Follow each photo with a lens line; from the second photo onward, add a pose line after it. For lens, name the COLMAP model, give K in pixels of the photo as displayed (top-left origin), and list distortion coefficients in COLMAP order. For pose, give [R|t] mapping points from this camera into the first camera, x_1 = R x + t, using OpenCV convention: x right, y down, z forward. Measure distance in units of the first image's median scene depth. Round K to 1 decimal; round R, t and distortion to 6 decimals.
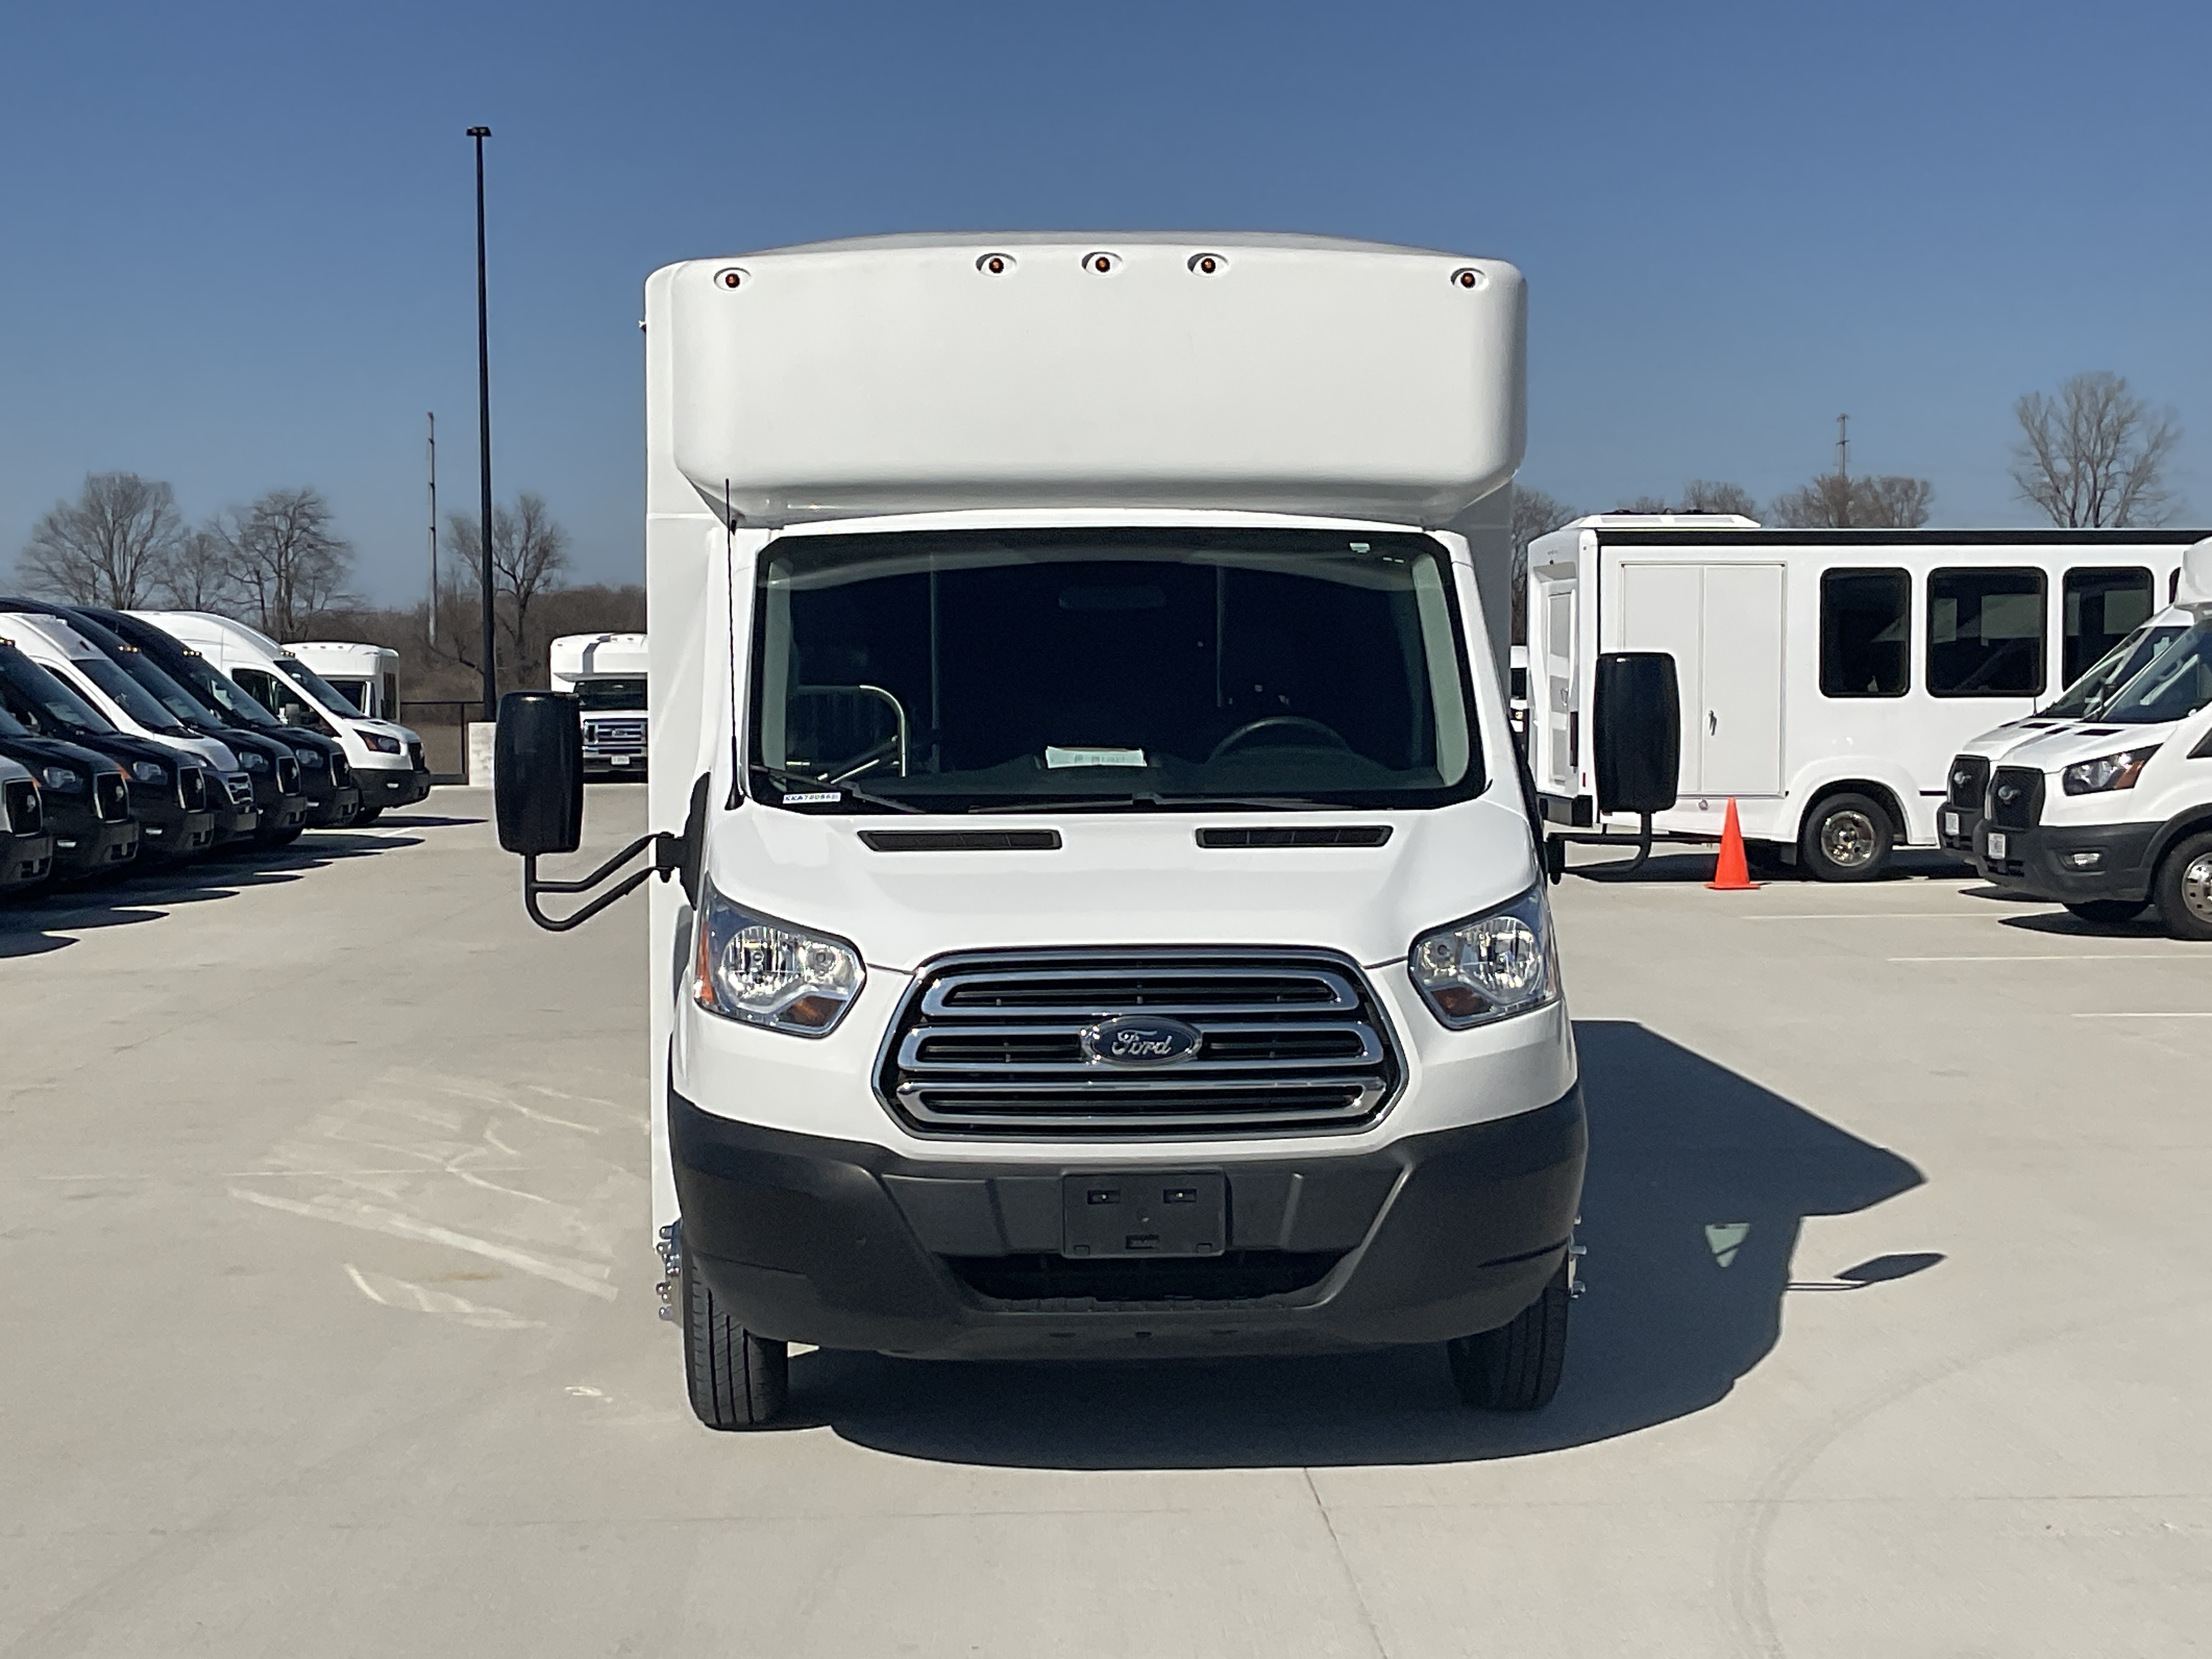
lens RADIAL K [[3479.9, 0, 1094.5], [0, 3479.9, 835.2], [0, 0, 1]] dist [0.066406, 0.000000]
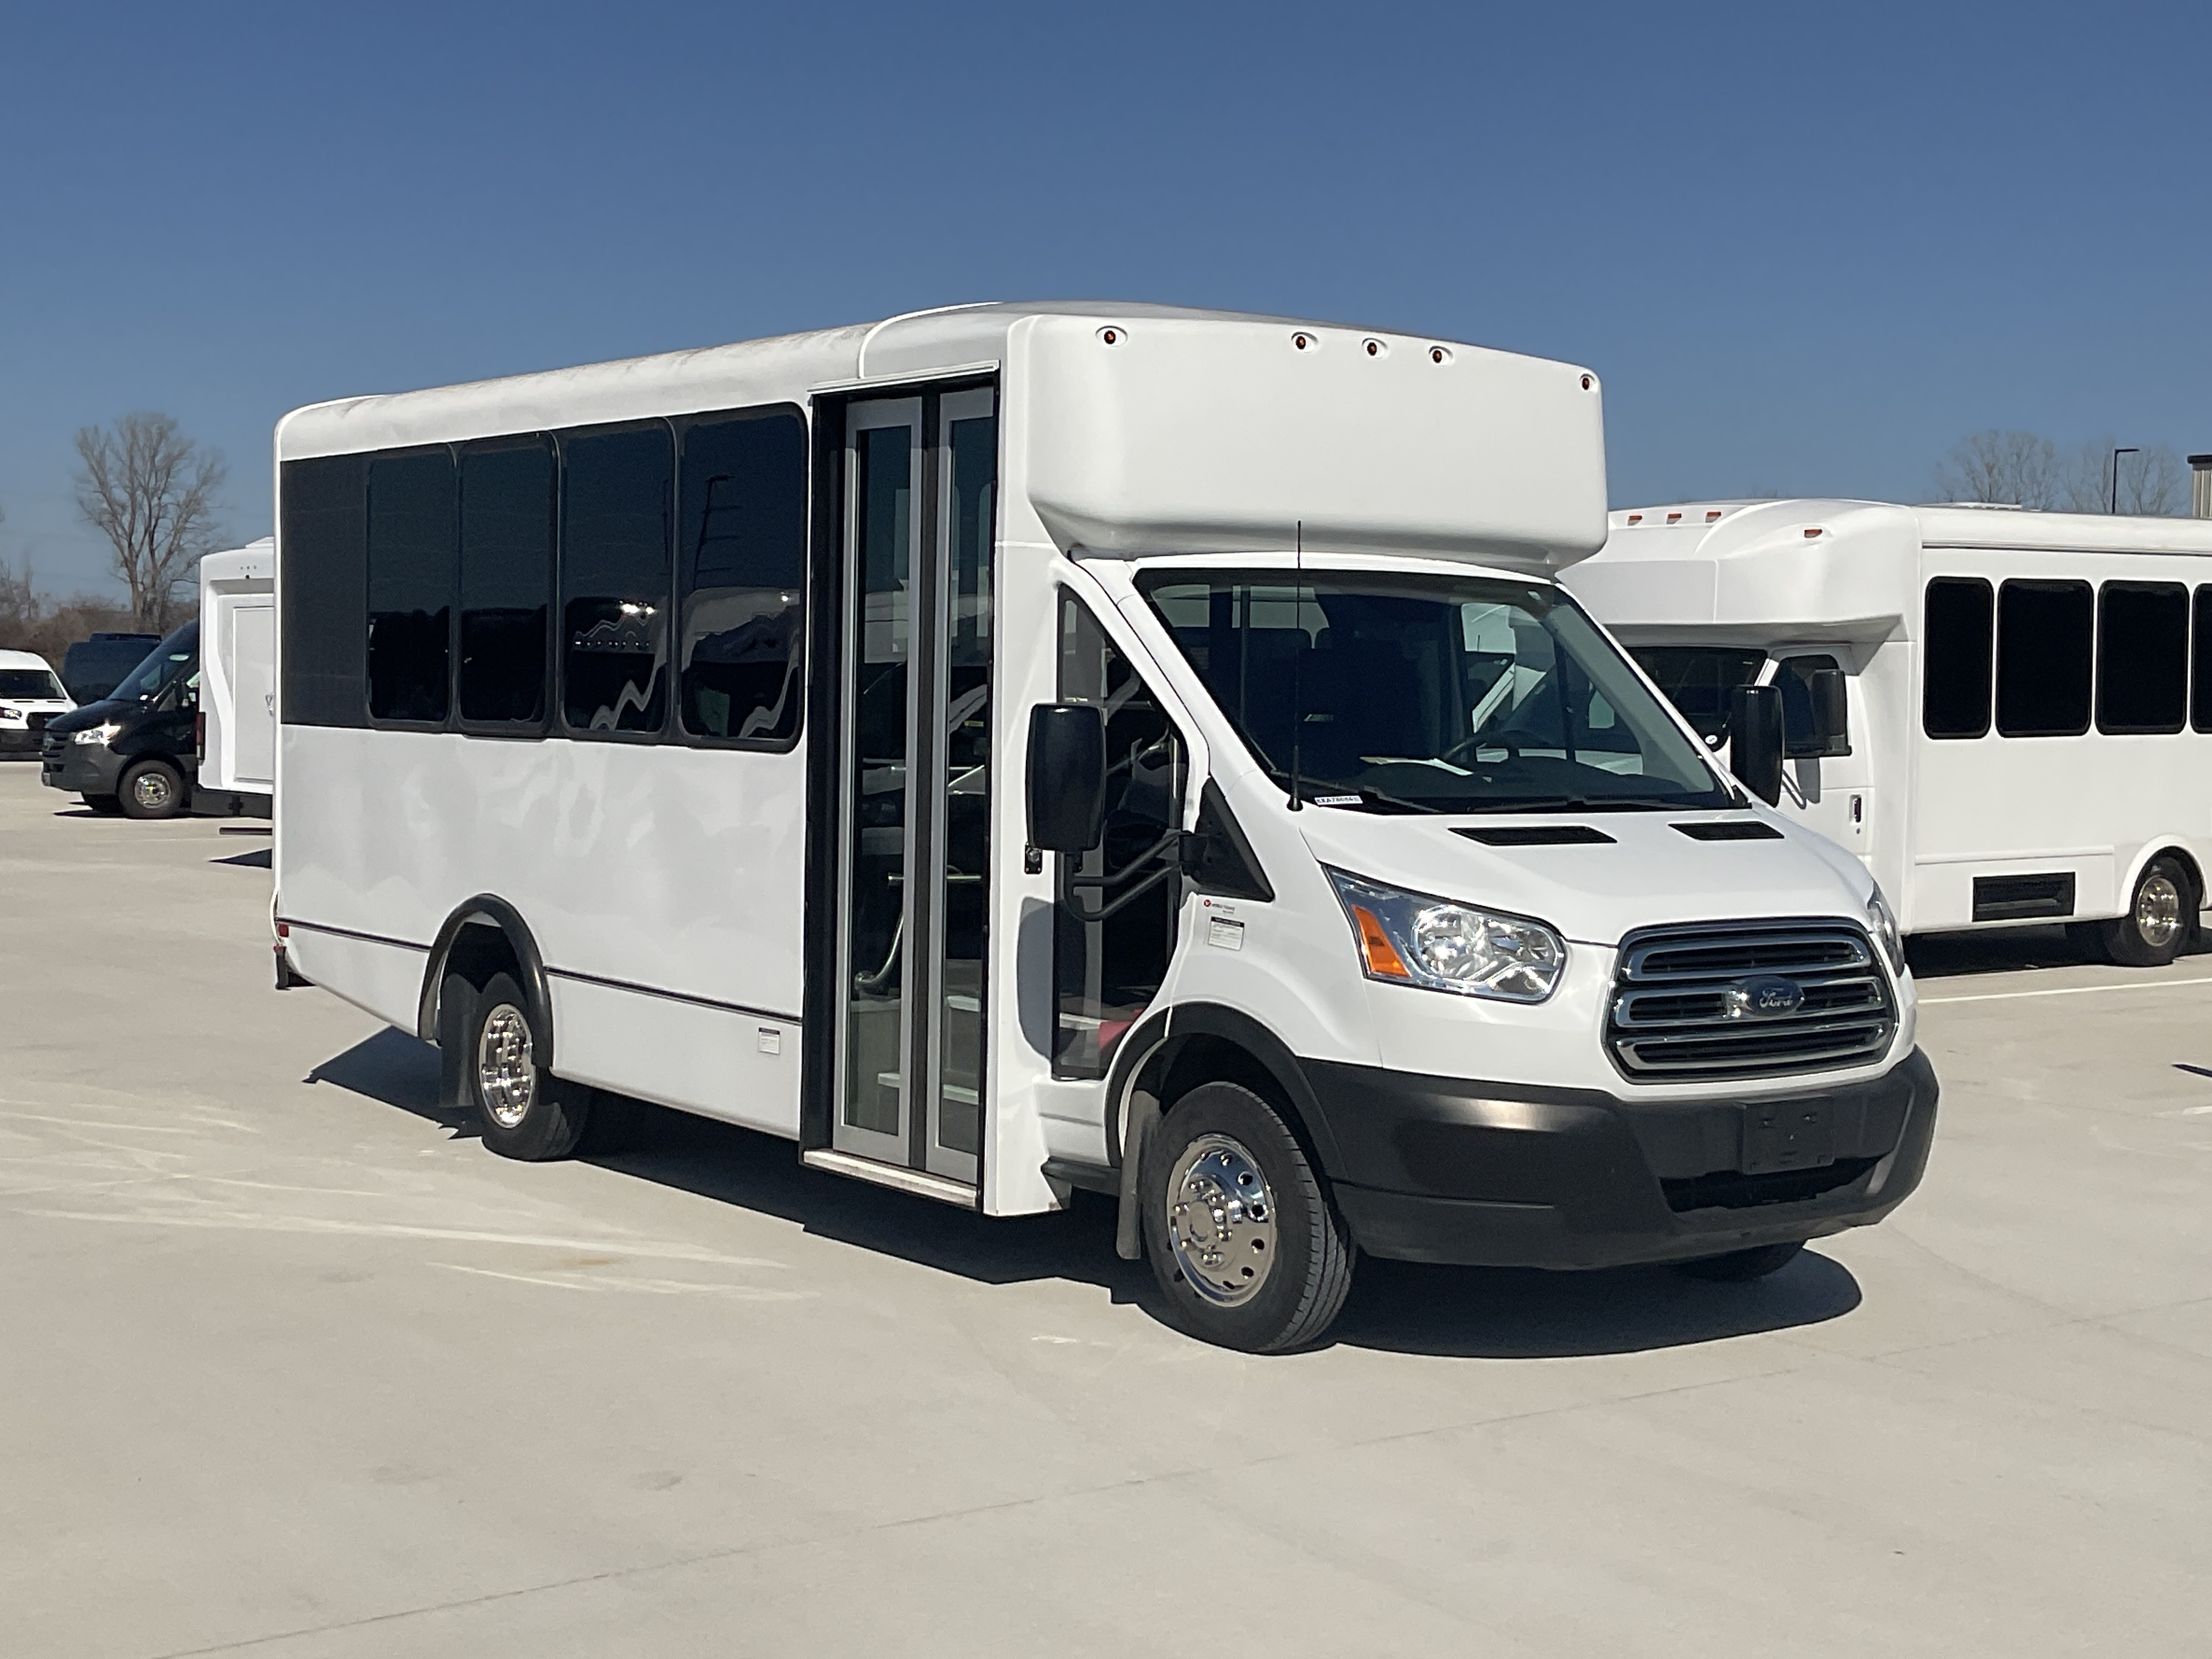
lens RADIAL K [[3097.2, 0, 1106.2], [0, 3097.2, 827.1], [0, 0, 1]] dist [0.081724, 0.000000]
pose [[0.831677, -0.006053, 0.555226, -0.653155], [0.006038, 0.999980, 0.001858, -0.003819], [-0.555226, 0.001807, 0.831697, 0.171539]]
